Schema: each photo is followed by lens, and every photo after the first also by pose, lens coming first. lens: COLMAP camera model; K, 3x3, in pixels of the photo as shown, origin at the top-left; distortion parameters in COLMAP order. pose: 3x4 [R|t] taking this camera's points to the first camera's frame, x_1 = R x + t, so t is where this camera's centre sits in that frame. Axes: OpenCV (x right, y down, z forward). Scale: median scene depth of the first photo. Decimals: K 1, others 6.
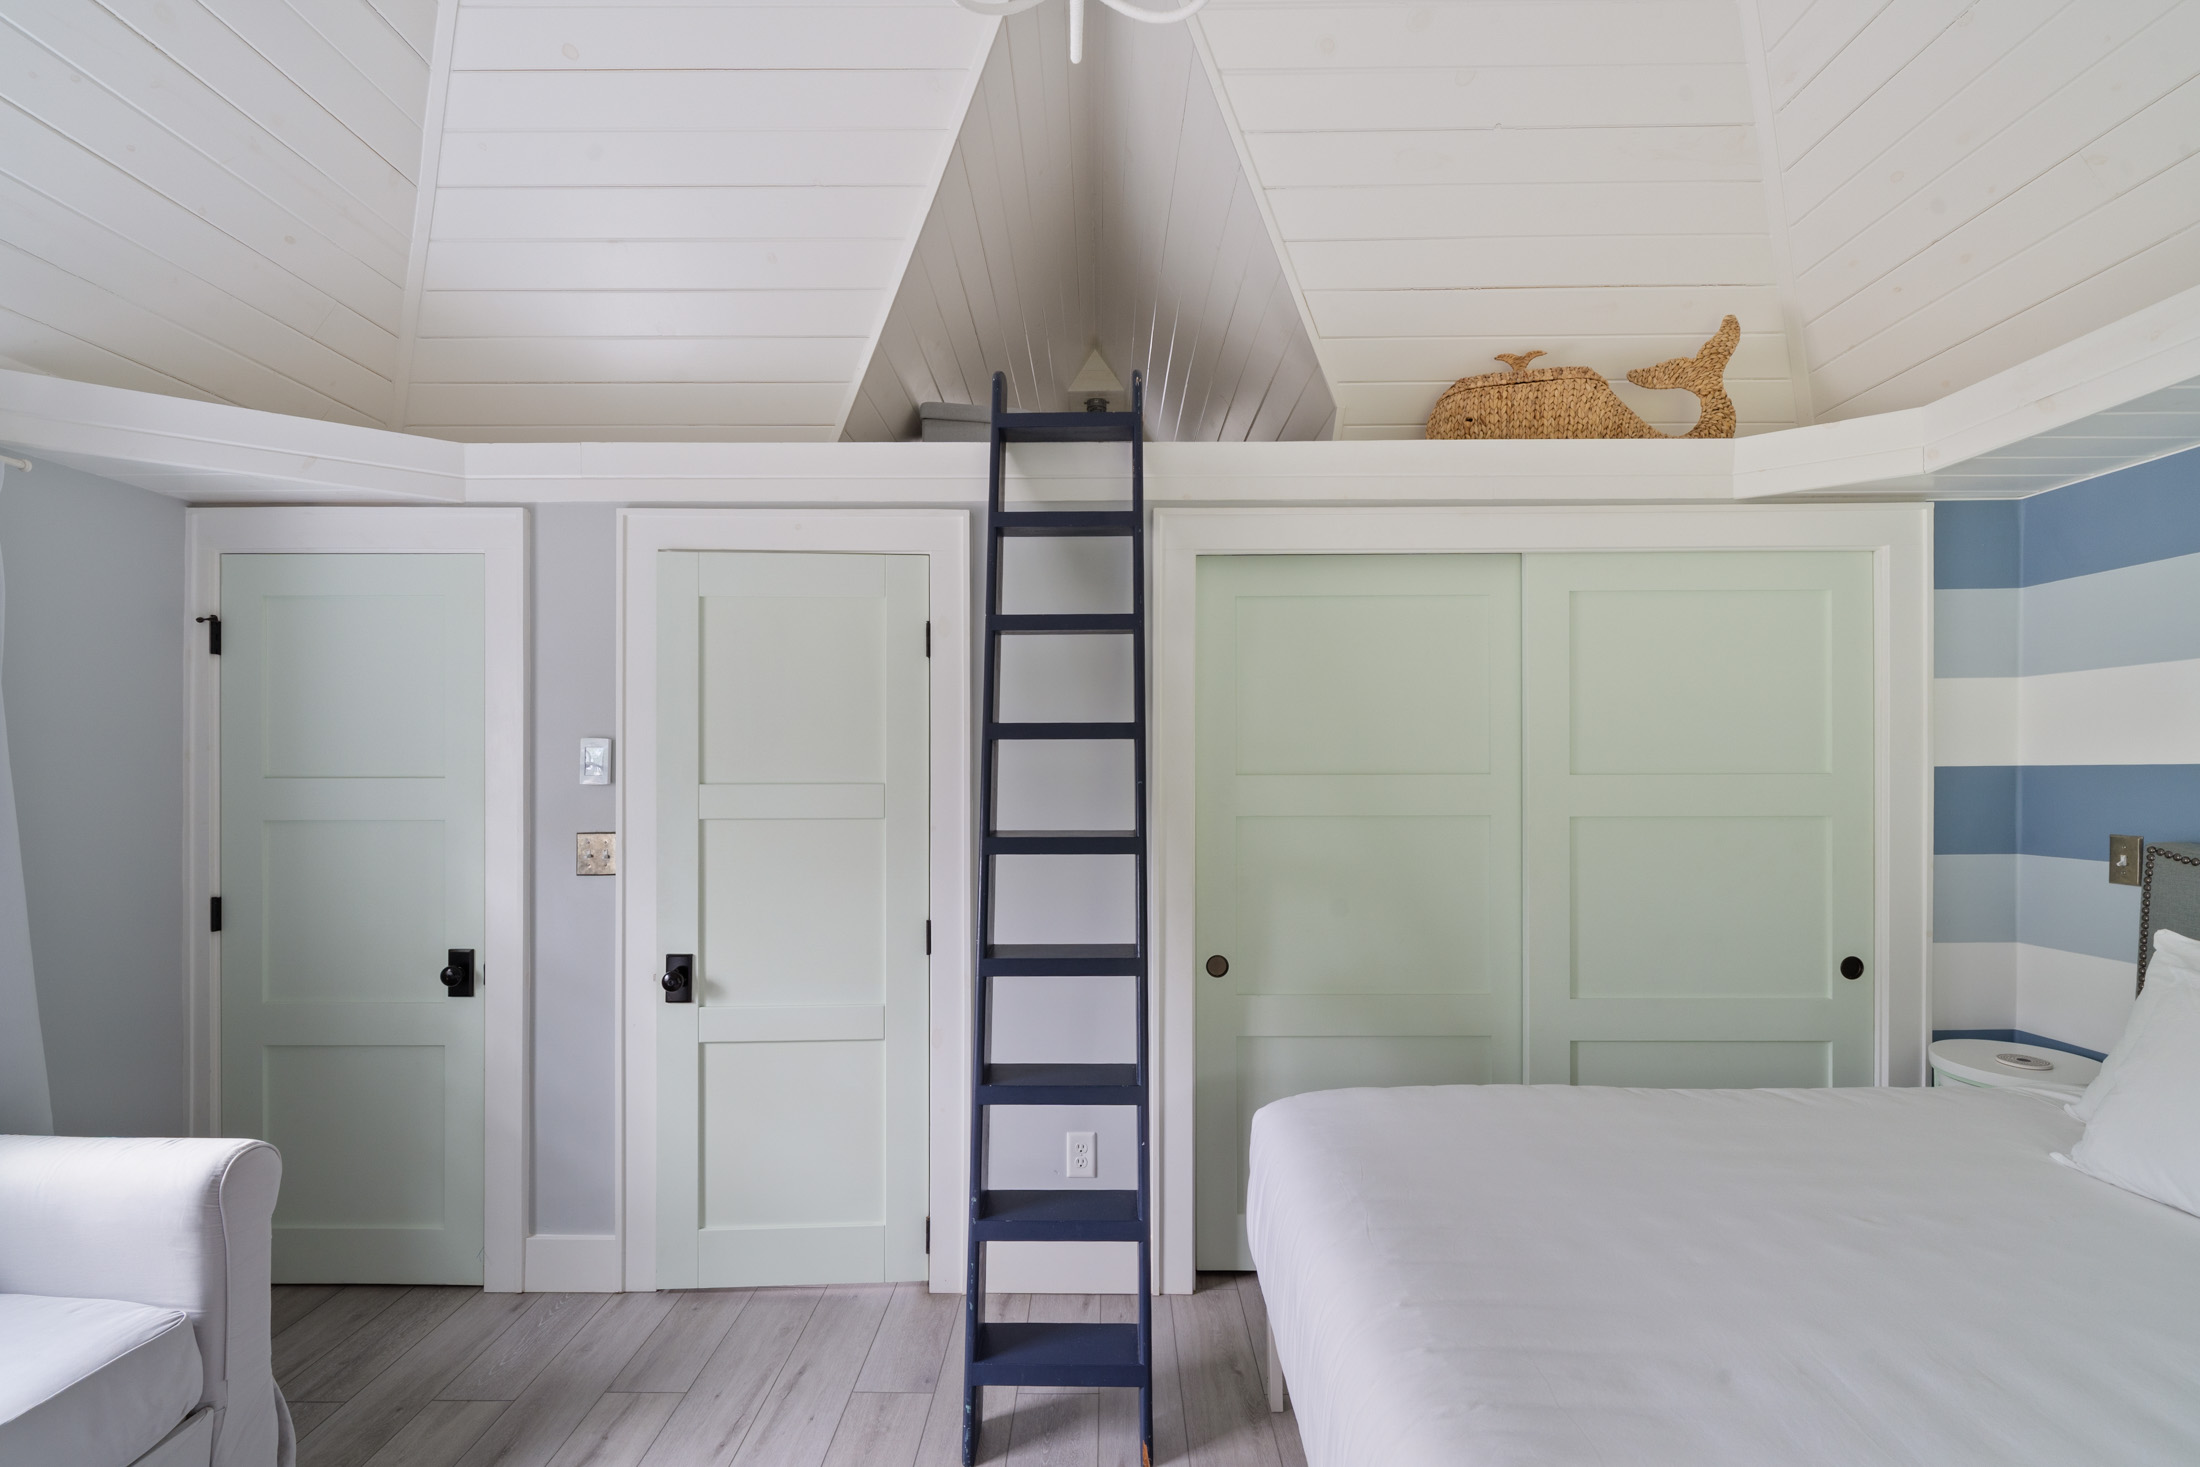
lens RADIAL K [[900.7, 0, 1097.5], [0, 900.7, 769.7], [0, 0, 1]] dist [-0.000989, -0.000092]
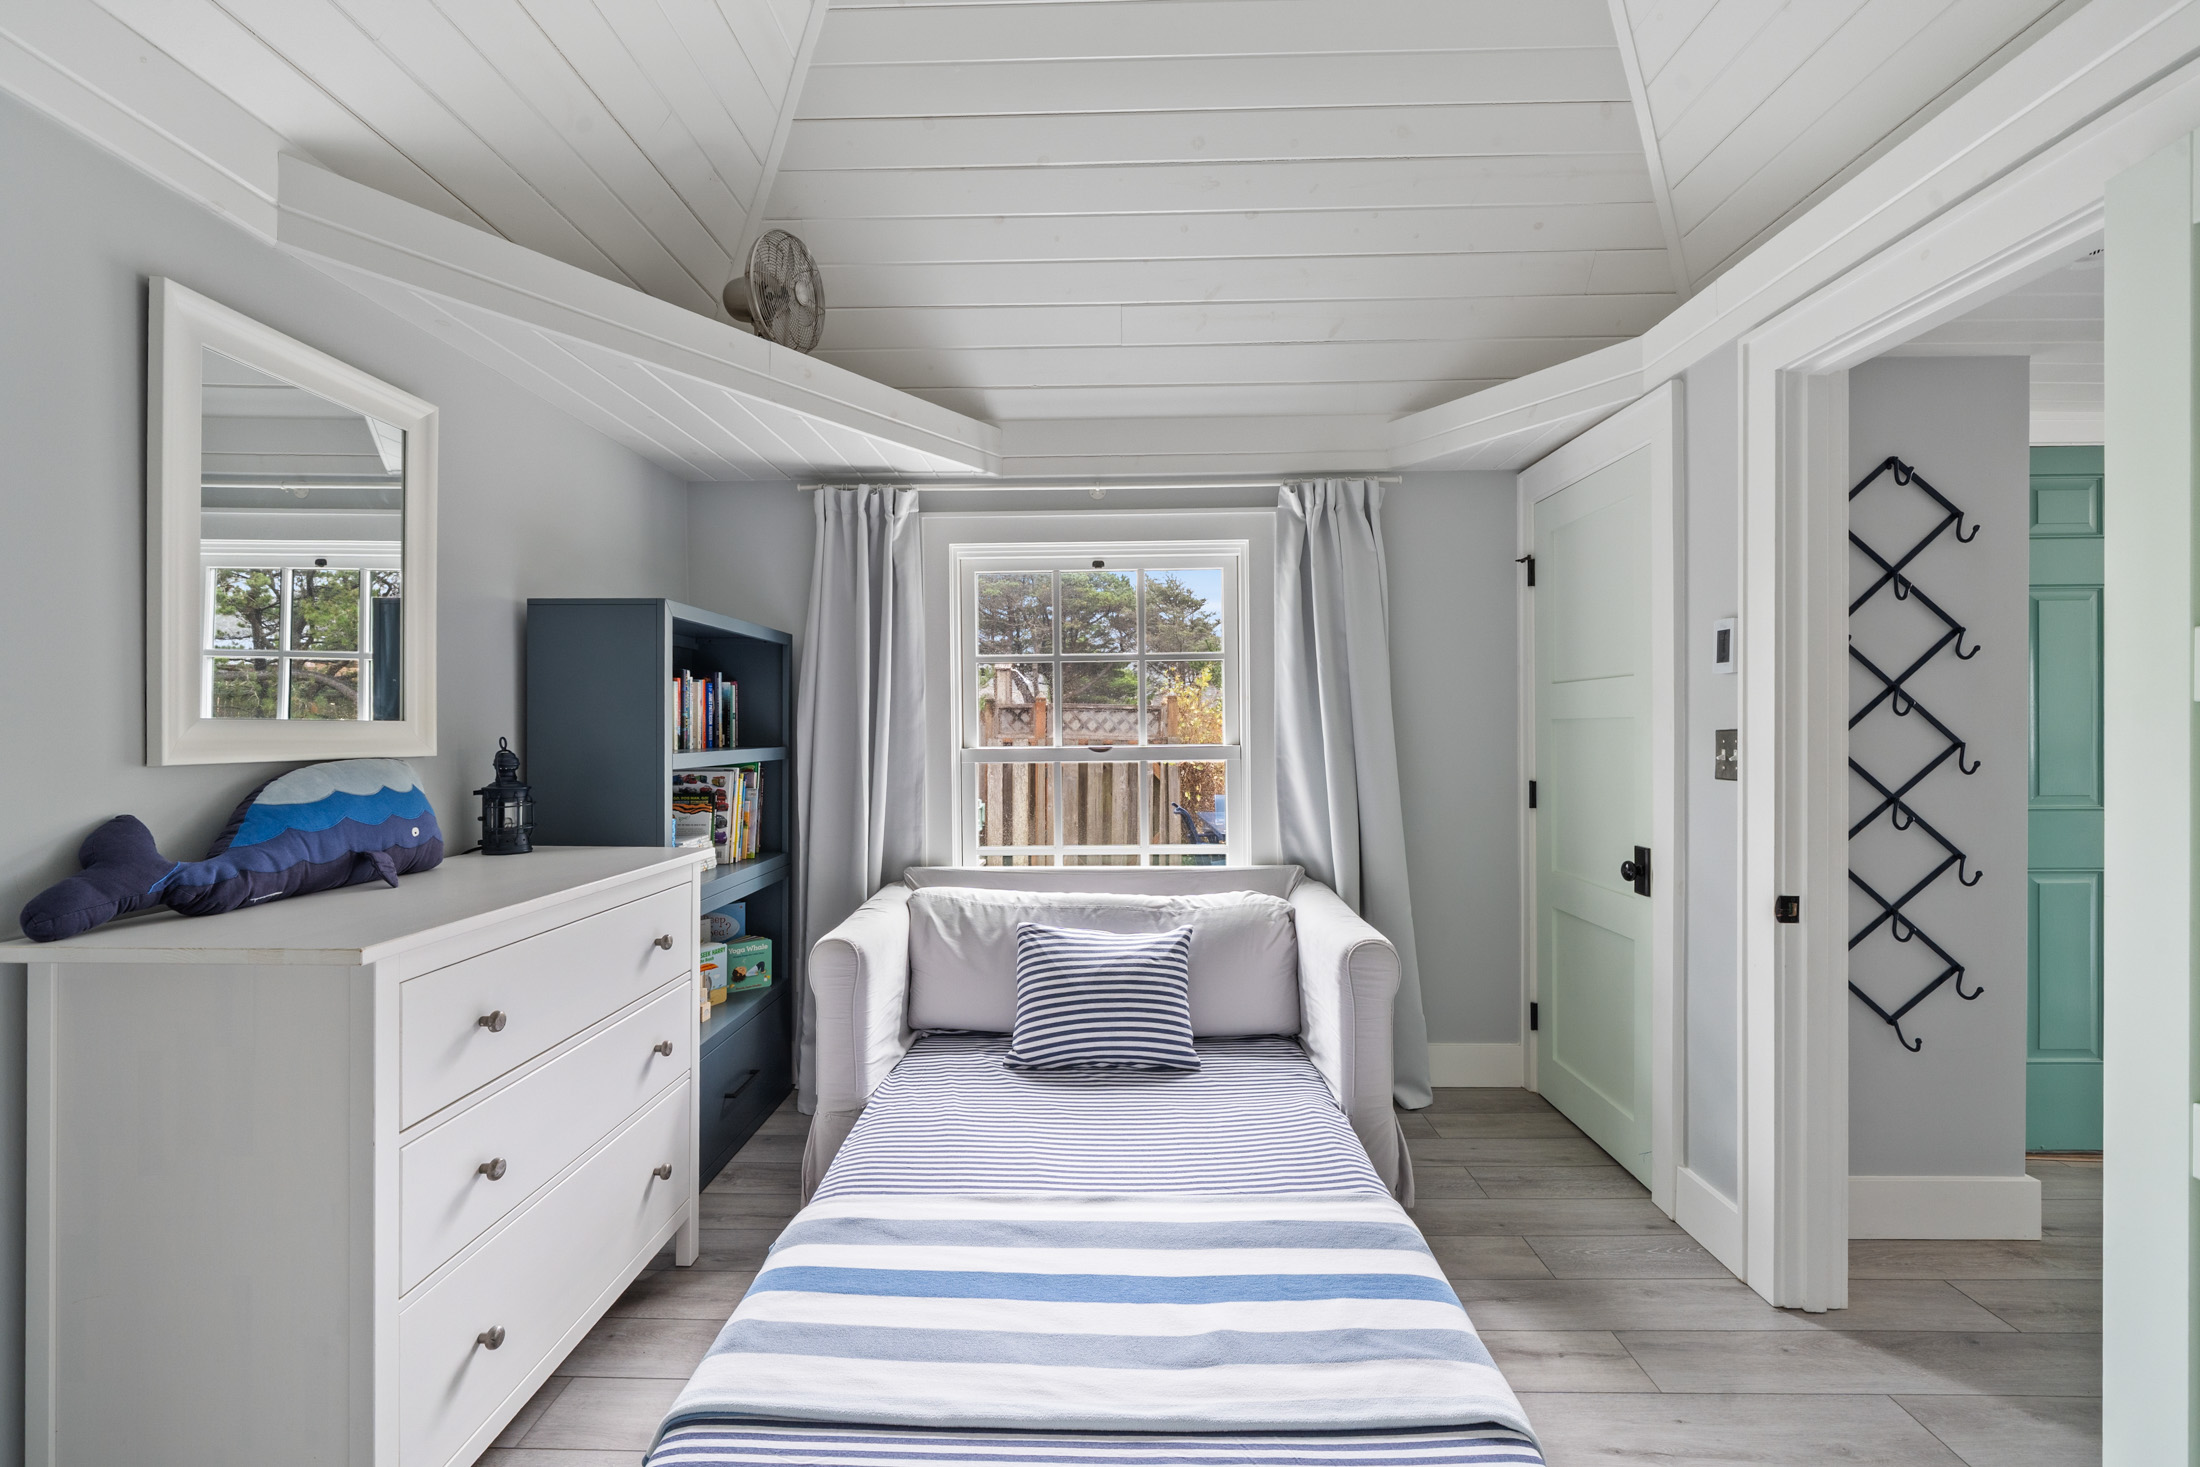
lens RADIAL K [[964.4, 0, 1100.0], [0, 964.4, 733.5], [0, 0, 1]] dist [-0.000166, -0.000590]
pose [[-0.014979, 0.004812, -0.999876, 0.397912], [0.006826, 0.999966, 0.004710, 0.070991], [0.999865, -0.006755, -0.015011, 0.457386]]
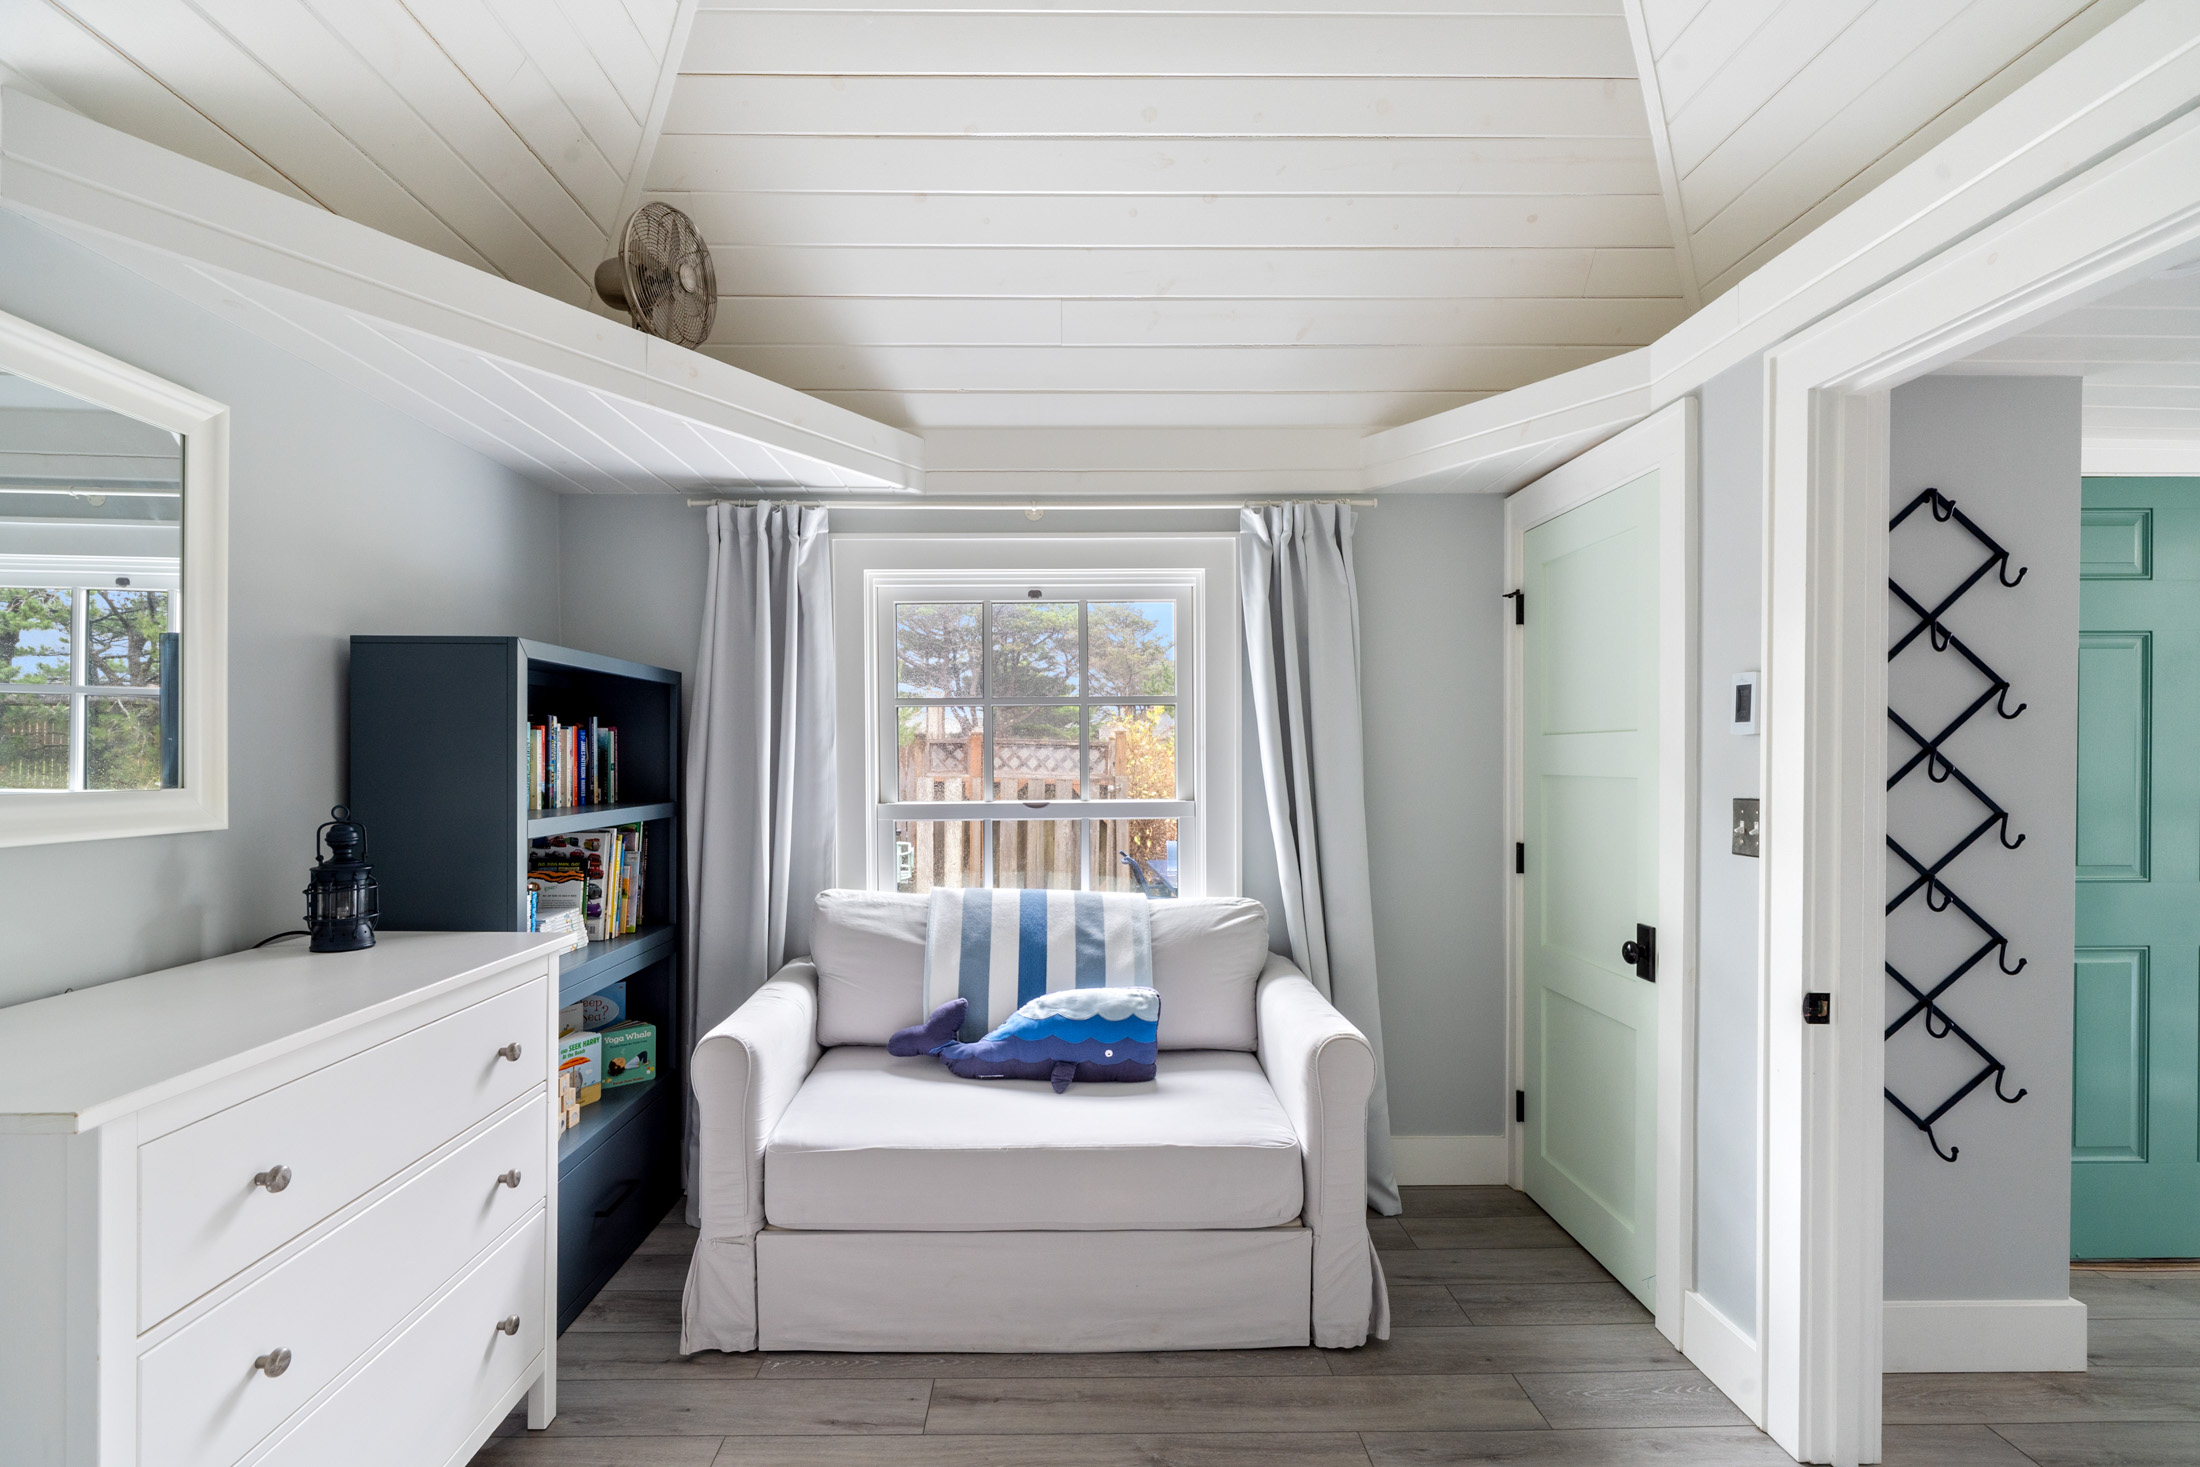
lens RADIAL K [[1036.6, 0, 1084.5], [0, 1036.6, 769.4], [0, 0, 1]] dist [0.000489, 0.000390]
pose [[0.023171, 0.012852, -0.999649, 0.316052], [0.003586, 0.999910, 0.012938, 0.034782], [0.999725, -0.003885, 0.023123, 0.468713]]
